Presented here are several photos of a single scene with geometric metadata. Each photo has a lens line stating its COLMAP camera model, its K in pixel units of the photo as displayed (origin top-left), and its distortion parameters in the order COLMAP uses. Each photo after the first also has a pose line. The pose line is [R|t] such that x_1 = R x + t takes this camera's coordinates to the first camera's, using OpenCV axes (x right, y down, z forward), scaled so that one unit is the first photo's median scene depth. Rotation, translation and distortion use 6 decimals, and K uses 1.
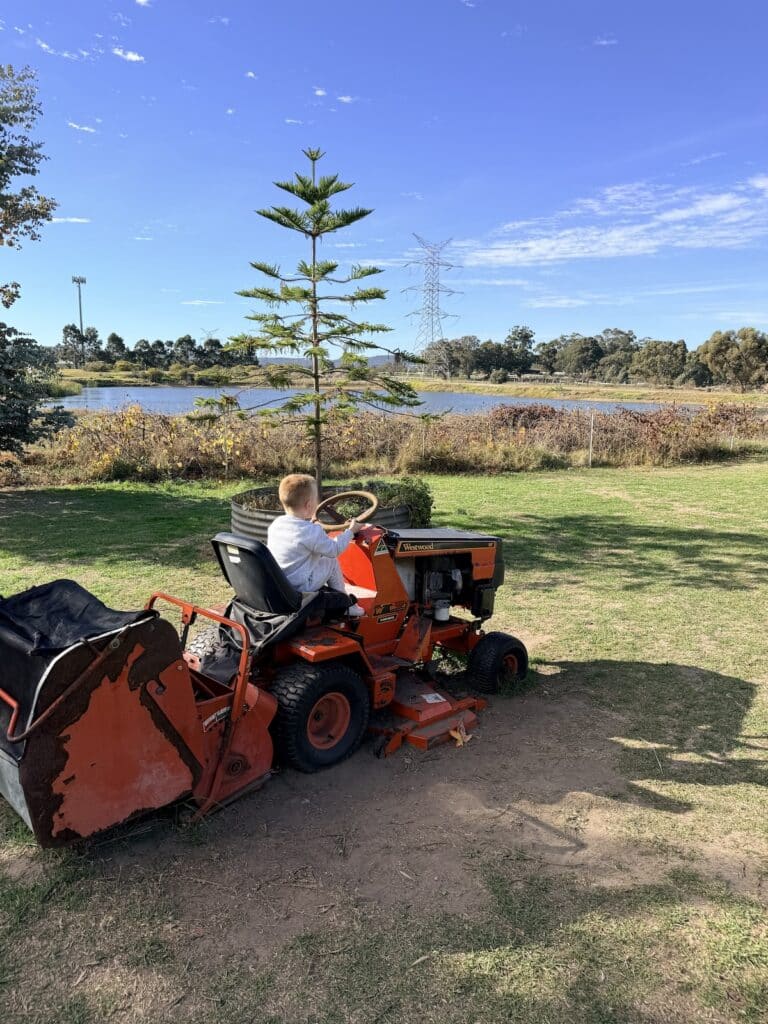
lens RADIAL K [[721.0, 0, 368.5], [0, 721.0, 511.8], [0, 0, 1]] dist [0.076353, -0.069296]
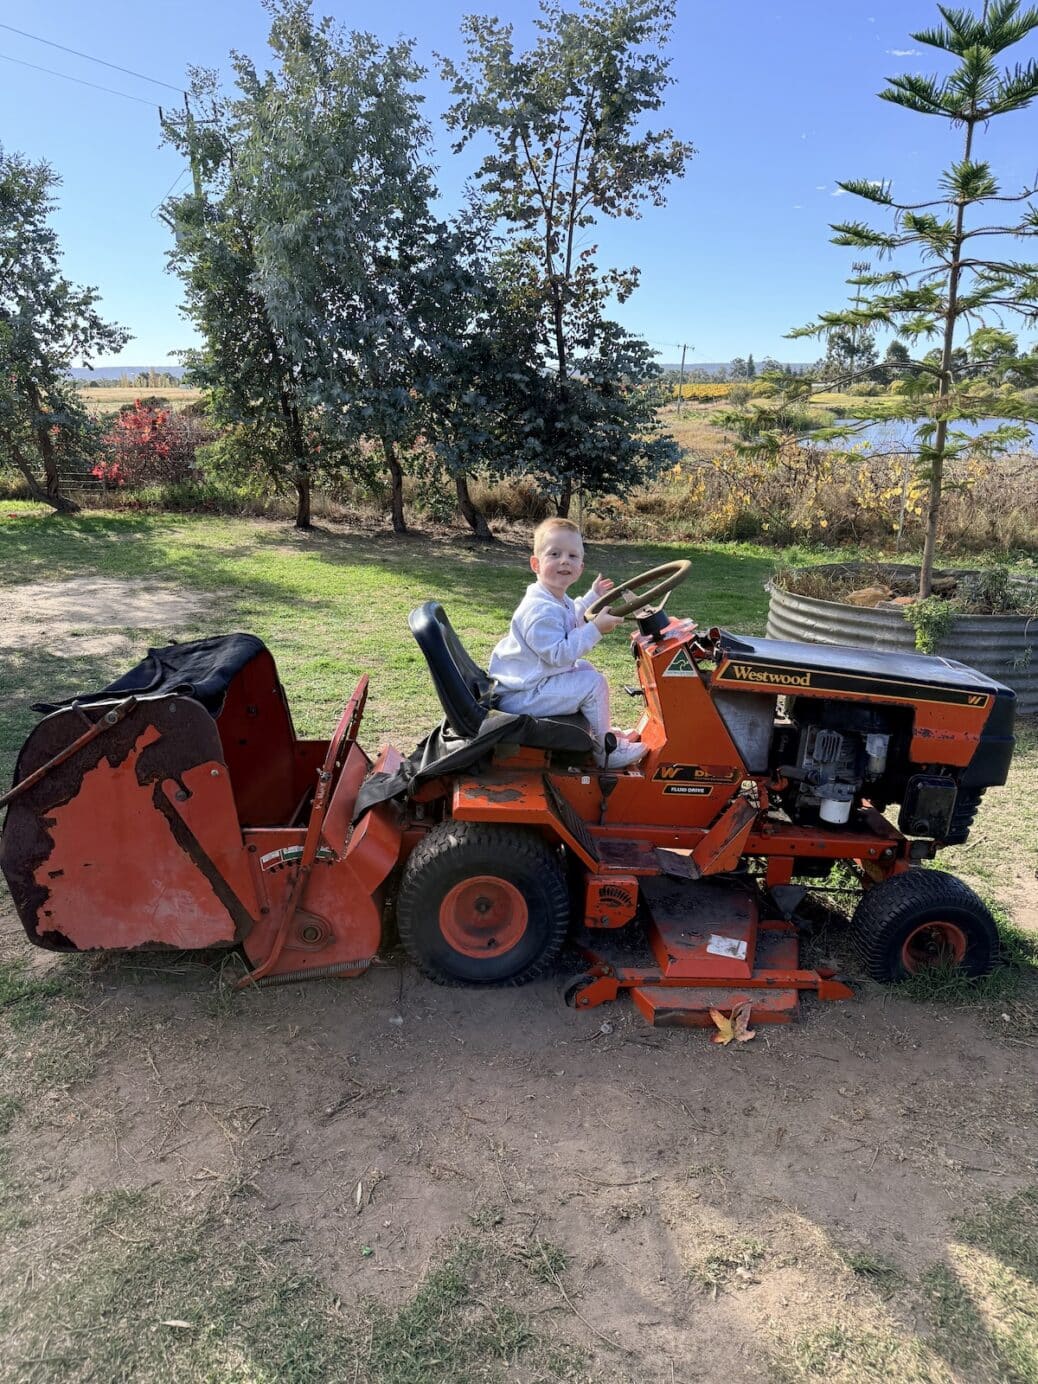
lens RADIAL K [[974.5, 0, 498.0], [0, 974.5, 691.7], [0, 0, 1]] dist [0.076353, -0.069296]
pose [[0.775097, 0.177251, -0.606471, 0.351186], [-0.115112, 0.983395, 0.140295, -0.019040], [0.621268, -0.038930, 0.782630, 0.289231]]
